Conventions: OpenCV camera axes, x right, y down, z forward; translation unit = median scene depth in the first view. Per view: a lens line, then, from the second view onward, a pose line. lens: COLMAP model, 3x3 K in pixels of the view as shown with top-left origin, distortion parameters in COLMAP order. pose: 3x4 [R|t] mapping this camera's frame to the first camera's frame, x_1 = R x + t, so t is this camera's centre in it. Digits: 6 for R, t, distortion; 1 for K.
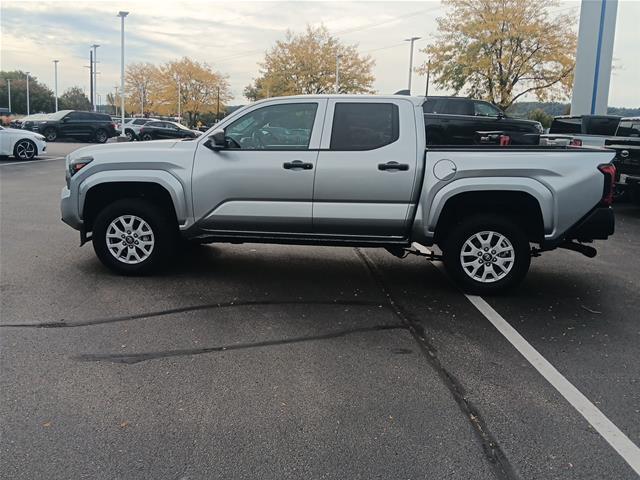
lens RADIAL K [[645.2, 0, 320.0], [0, 645.2, 240.0], [0, 0, 1]] dist [0.136855, -0.379648]
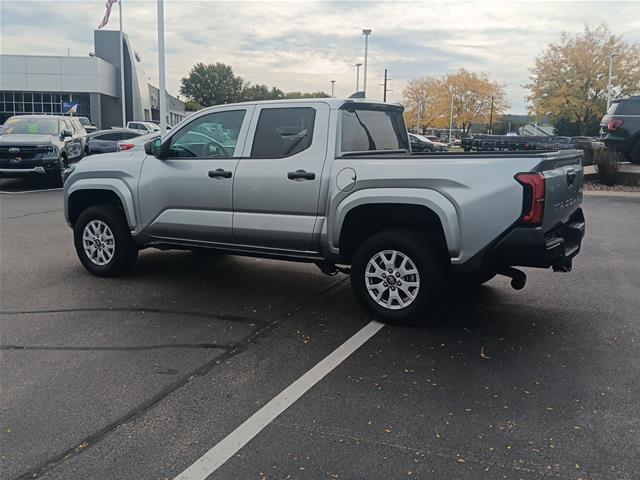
lens RADIAL K [[651.7, 0, 320.0], [0, 651.7, 240.0], [0, 0, 1]] dist [0.115121, -0.256199]
pose [[0.912008, 0.041250, -0.408093, 0.510024], [-0.049124, 0.998754, -0.008829, -0.014125], [0.407220, 0.028099, 0.912898, 0.159736]]
